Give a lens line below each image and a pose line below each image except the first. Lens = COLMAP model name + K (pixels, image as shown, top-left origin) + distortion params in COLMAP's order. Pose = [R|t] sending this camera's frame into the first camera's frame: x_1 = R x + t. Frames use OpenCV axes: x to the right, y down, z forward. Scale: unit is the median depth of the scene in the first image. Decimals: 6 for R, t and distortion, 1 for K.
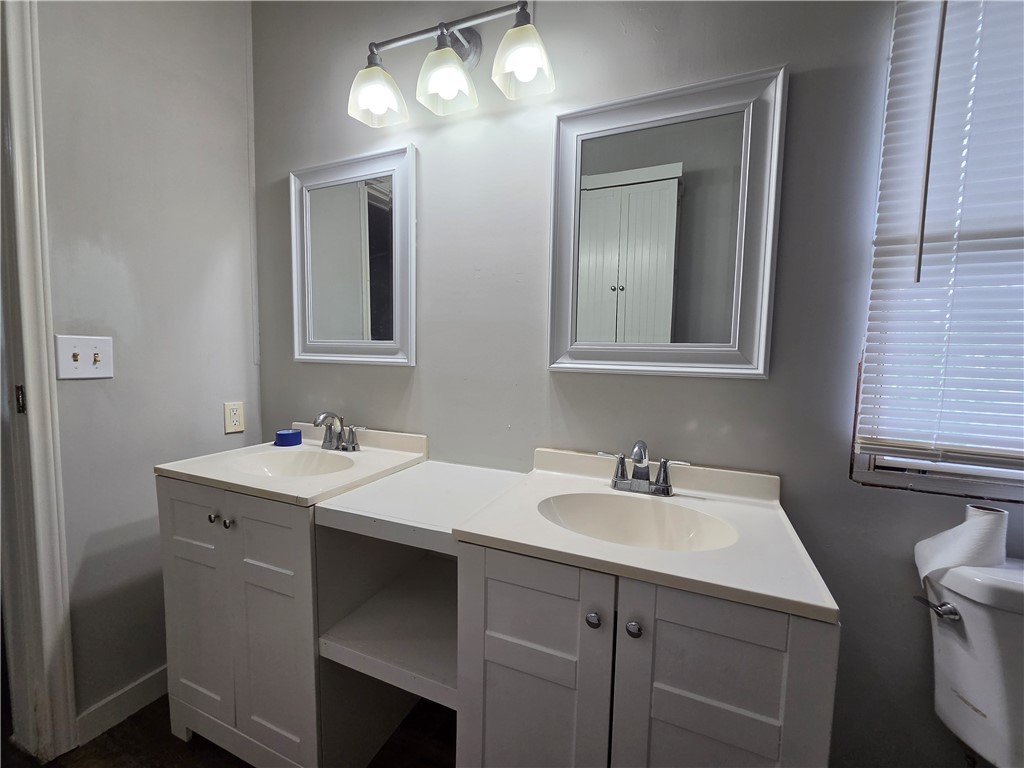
lens RADIAL K [[423.3, 0, 510.2], [0, 423.3, 384.1], [0, 0, 1]] dist [-0.001964, 0.002209]
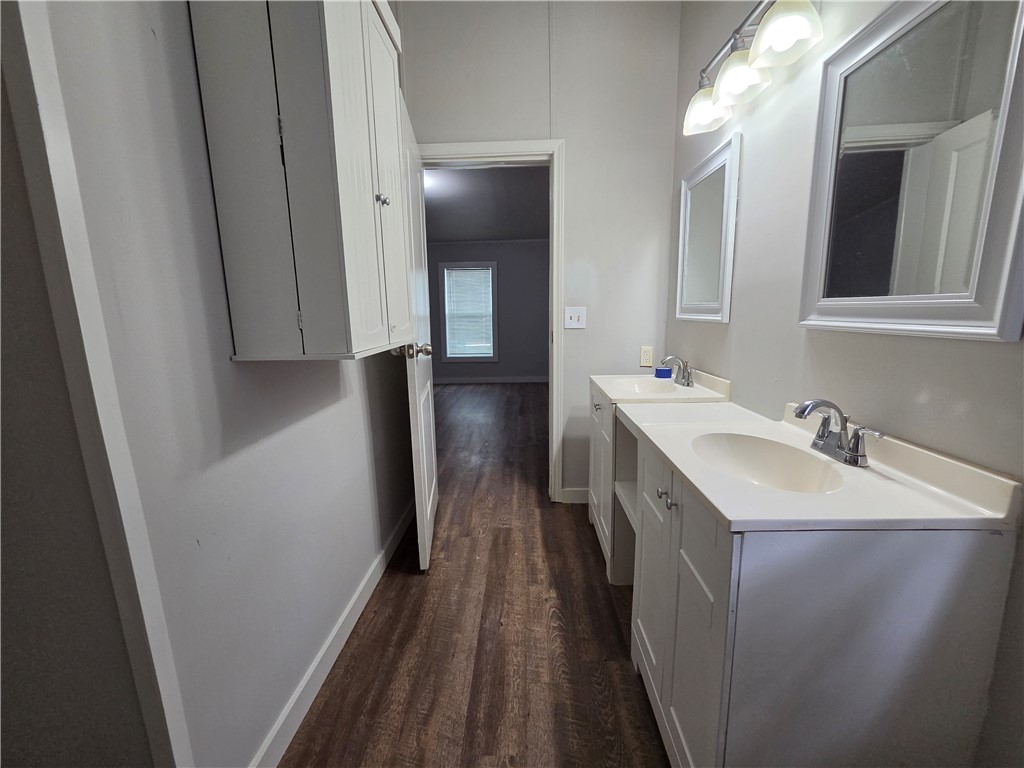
lens RADIAL K [[423.3, 0, 514.7], [0, 423.3, 384.4], [0, 0, 1]] dist [-0.001964, 0.002209]
pose [[0.381908, 0.135626, -0.914195, 0.747204], [-0.045397, 0.990733, 0.128016, 0.004861], [0.923085, -0.007388, 0.384526, -0.031136]]
